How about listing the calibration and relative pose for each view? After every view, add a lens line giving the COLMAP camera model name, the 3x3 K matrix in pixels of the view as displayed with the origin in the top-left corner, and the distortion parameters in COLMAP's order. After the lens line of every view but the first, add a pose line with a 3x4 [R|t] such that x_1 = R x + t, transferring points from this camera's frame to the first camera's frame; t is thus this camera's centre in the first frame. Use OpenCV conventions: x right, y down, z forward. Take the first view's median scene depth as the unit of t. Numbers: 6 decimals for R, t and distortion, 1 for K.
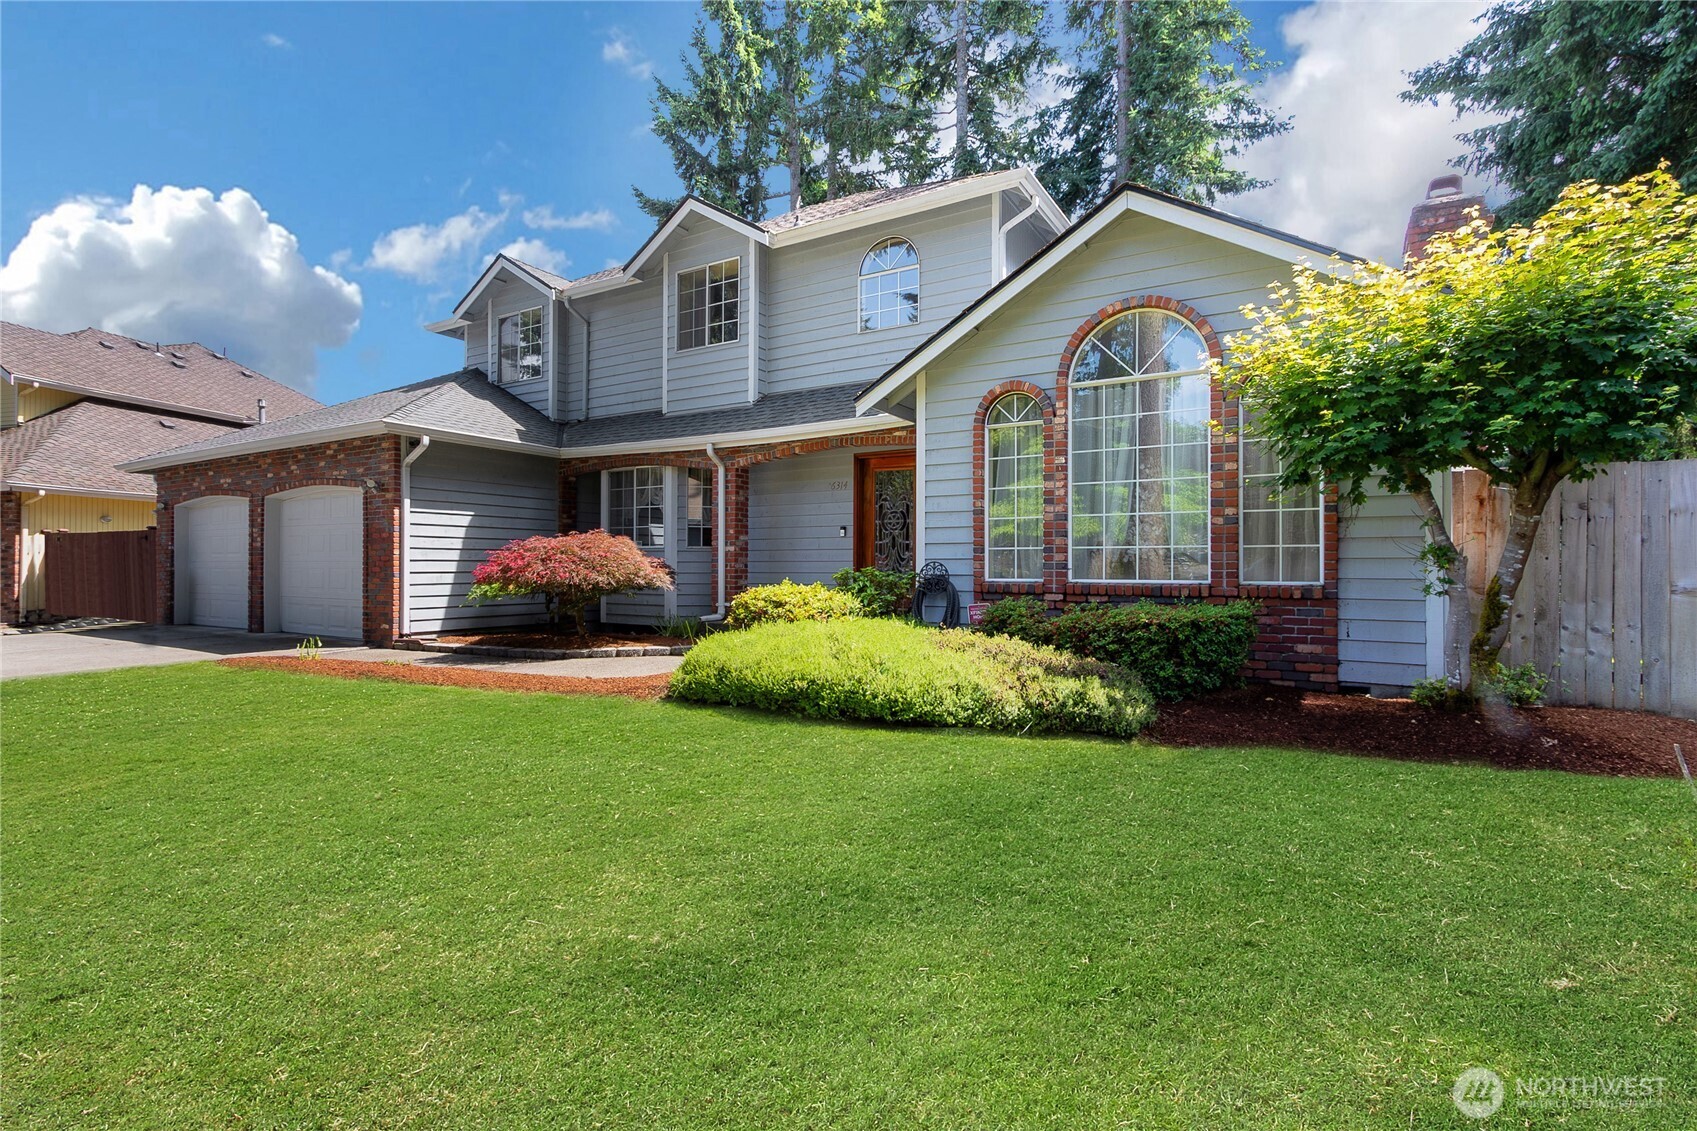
lens RADIAL K [[882.1, 0, 825.7], [0, 882.1, 560.2], [0, 0, 1]] dist [-0.001076, 0.000366]
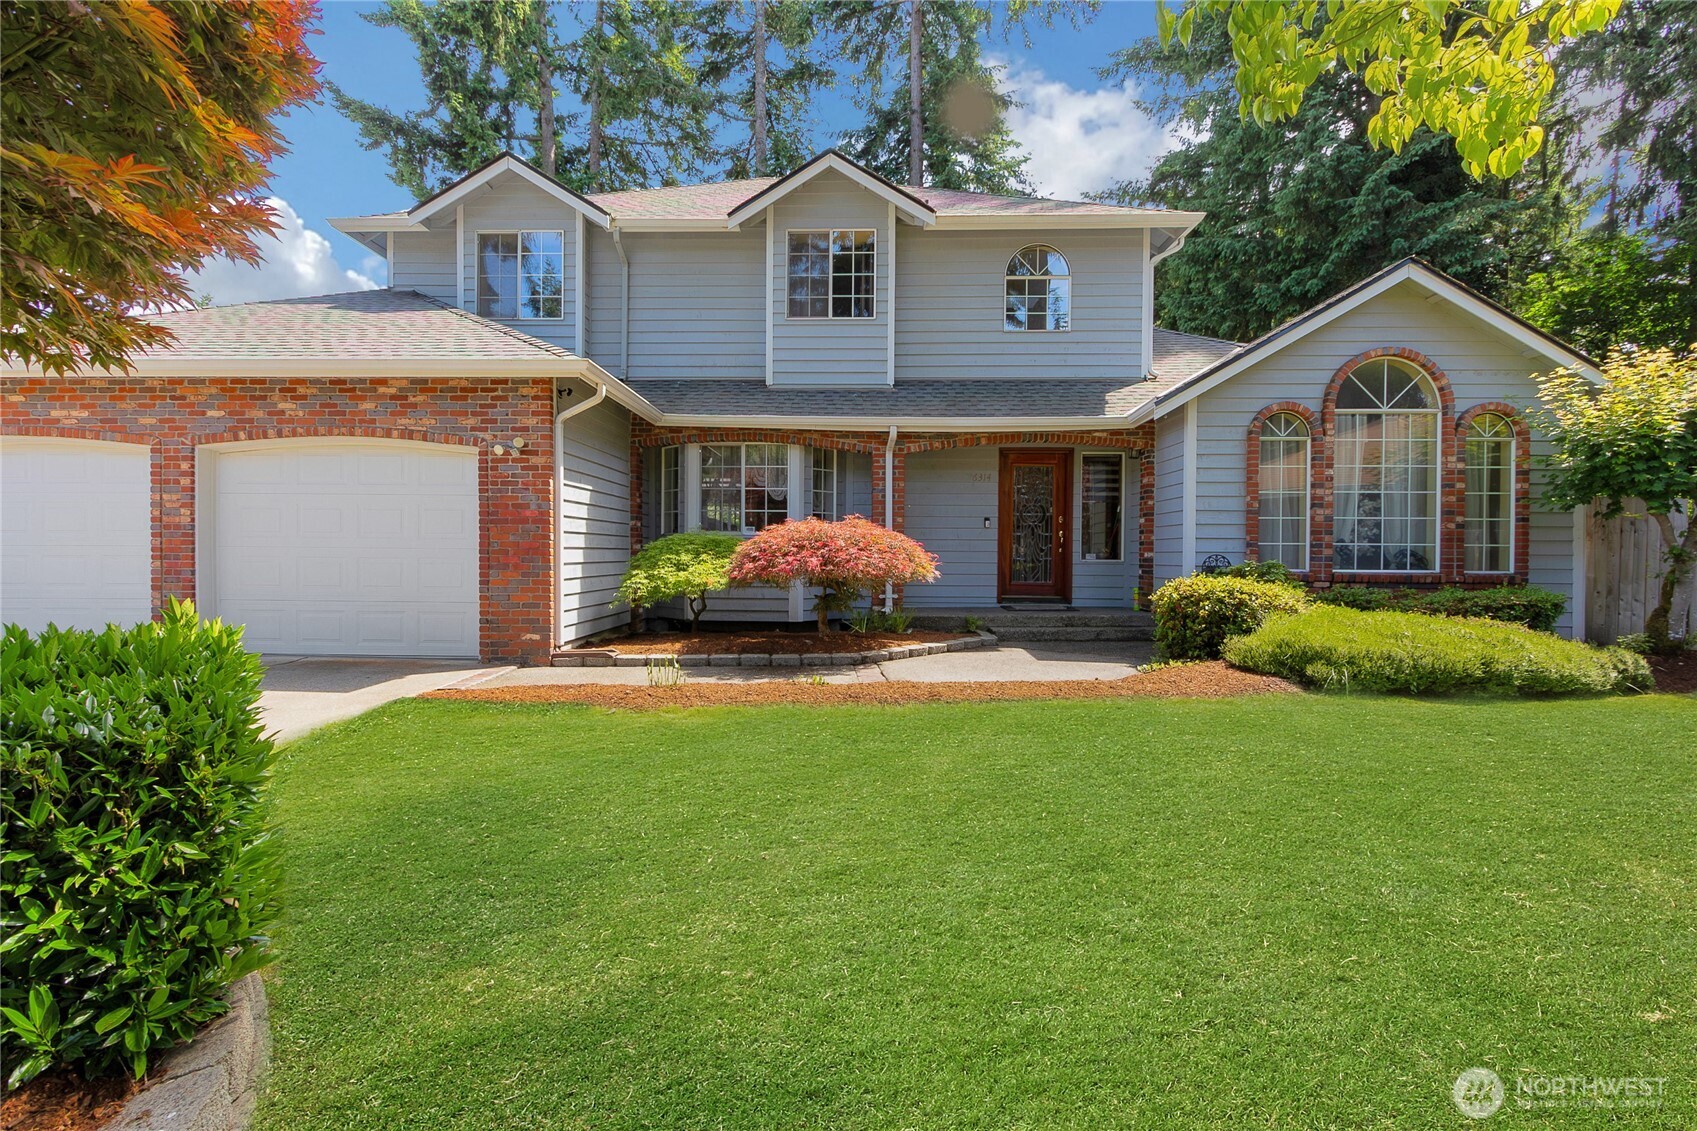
lens RADIAL K [[869.9, 0, 841.0], [0, 869.9, 558.2], [0, 0, 1]] dist [0.001154, 0.000148]
pose [[0.853553, -0.003042, 0.520997, -0.649746], [-0.008181, 0.999781, 0.019242, -0.008486], [-0.520941, -0.020686, 0.853342, 0.225350]]
